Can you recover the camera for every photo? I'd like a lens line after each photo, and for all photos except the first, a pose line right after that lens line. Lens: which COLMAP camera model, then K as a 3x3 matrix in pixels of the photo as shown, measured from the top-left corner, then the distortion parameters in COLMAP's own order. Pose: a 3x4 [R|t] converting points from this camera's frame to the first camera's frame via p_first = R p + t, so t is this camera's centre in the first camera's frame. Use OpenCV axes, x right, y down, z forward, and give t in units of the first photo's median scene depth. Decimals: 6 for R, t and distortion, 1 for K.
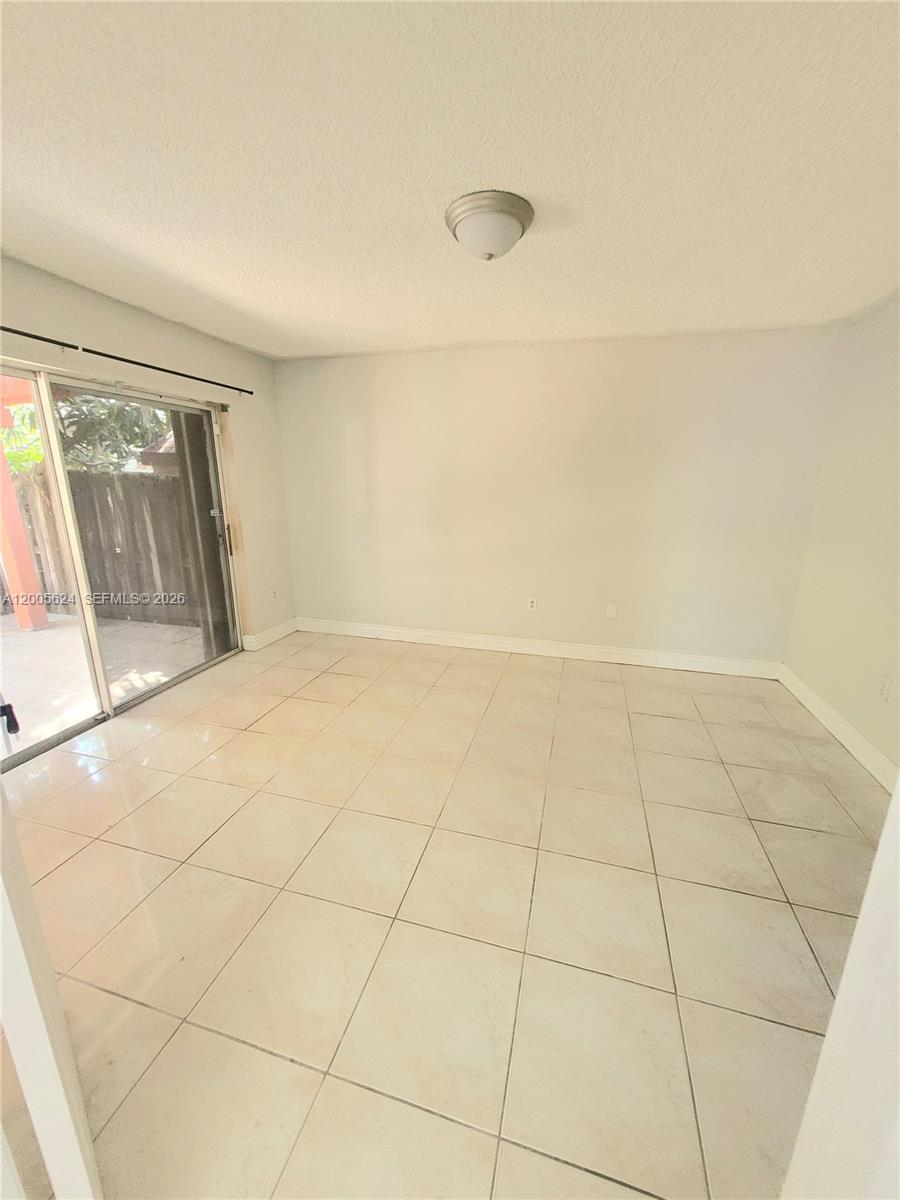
lens RADIAL K [[467.7, 0, 455.5], [0, 467.7, 601.9], [0, 0, 1]] dist [0.004531, -0.000922]
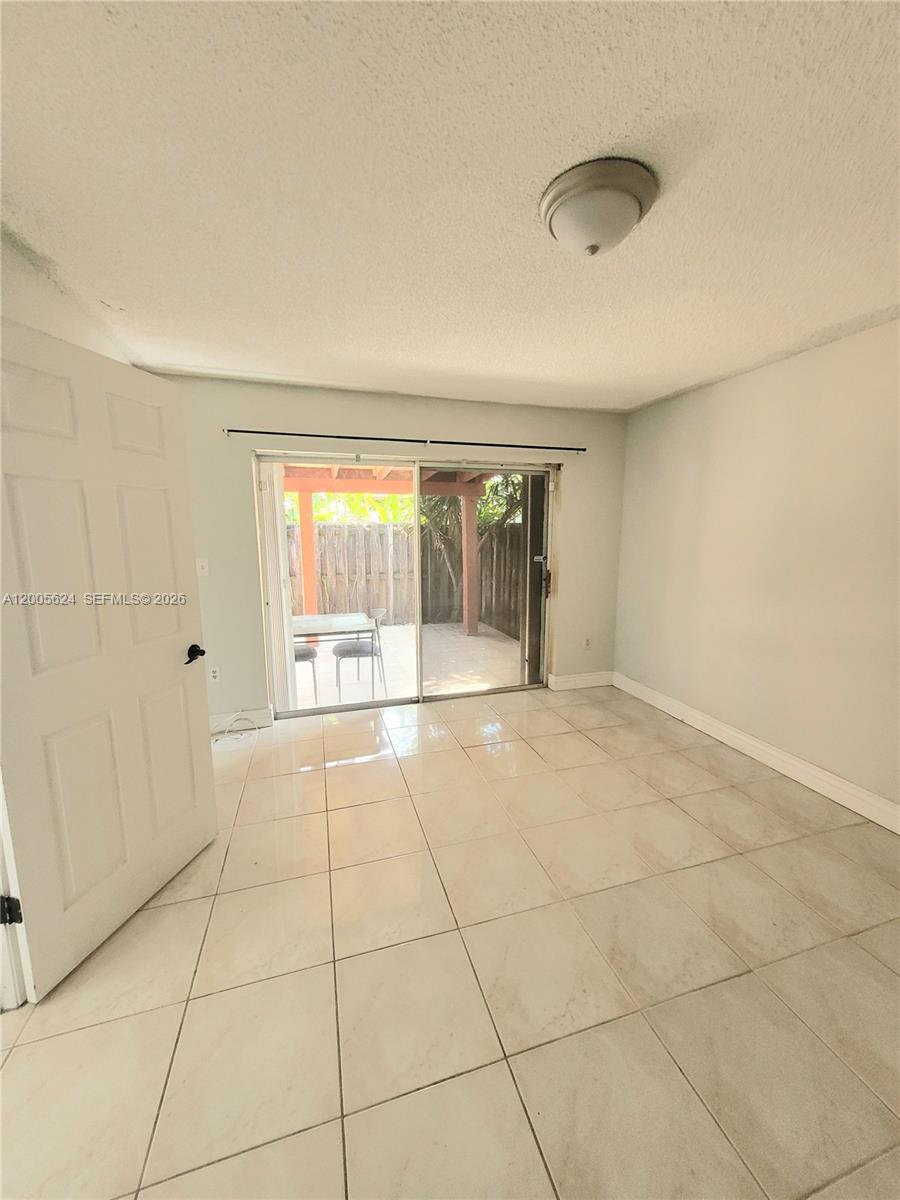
lens RADIAL K [[467.7, 0, 454.7], [0, 467.7, 597.5], [0, 0, 1]] dist [0.004531, -0.000922]
pose [[0.529209, 0.117757, -0.840280, 0.337584], [-0.212404, 0.977177, 0.003170, -0.060250], [0.821476, 0.176802, 0.542143, 0.241920]]
